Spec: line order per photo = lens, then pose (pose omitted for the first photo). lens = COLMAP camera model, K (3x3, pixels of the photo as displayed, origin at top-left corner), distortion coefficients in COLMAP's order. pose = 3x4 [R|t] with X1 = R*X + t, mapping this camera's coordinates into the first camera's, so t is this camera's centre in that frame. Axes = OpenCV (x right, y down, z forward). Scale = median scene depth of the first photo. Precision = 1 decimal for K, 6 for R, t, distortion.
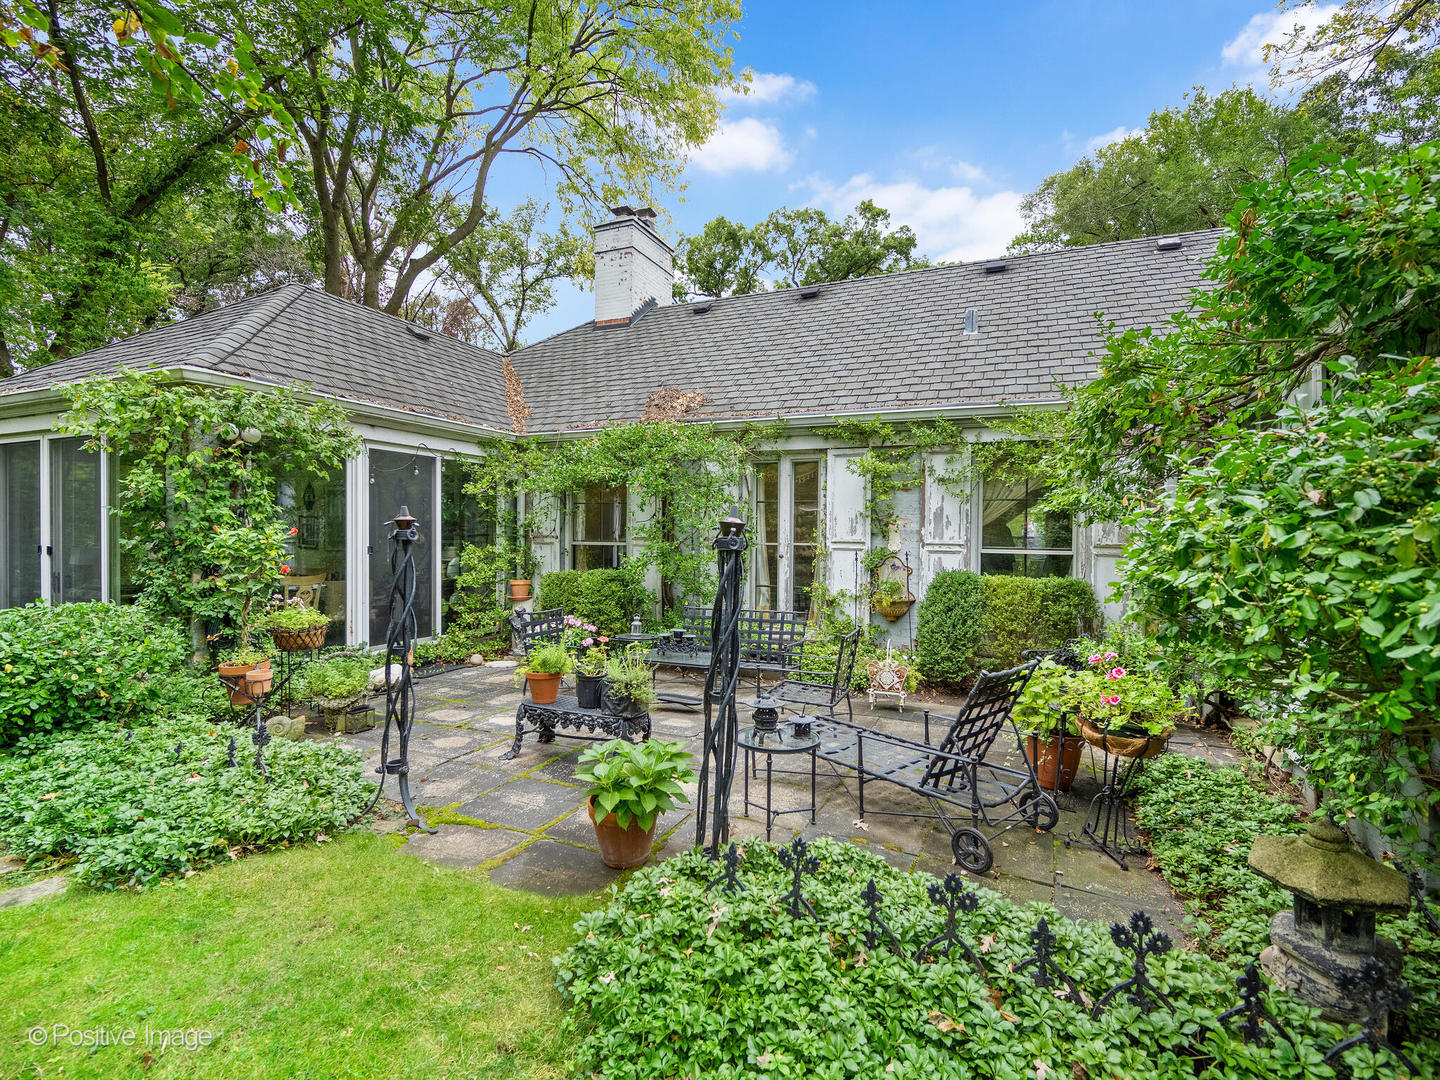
lens RADIAL K [[644.4, 0, 717.1], [0, 644.4, 538.6], [0, 0, 1]] dist [-0.000238, 0.000012]
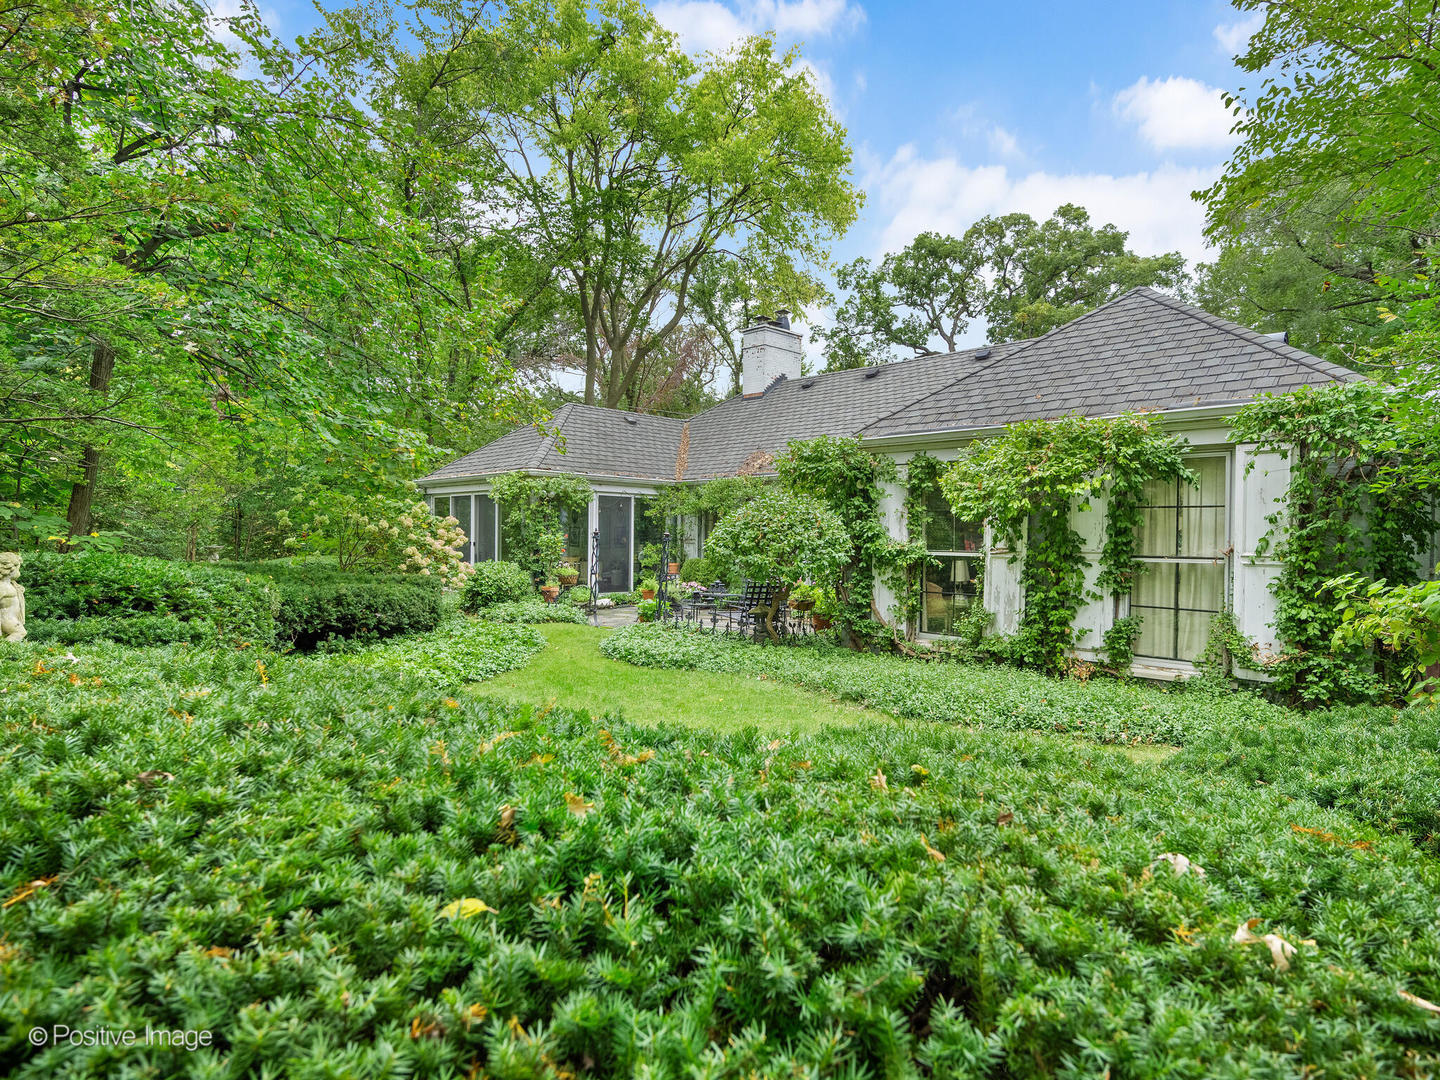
lens RADIAL K [[713.8, 0, 721.9], [0, 713.8, 538.4], [0, 0, 1]] dist [-0.000204, -0.000067]
pose [[0.933420, 0.004475, -0.358757, 0.552040], [-0.008811, 0.999907, -0.010452, 0.014216], [0.358677, 0.012917, 0.933372, -0.839344]]
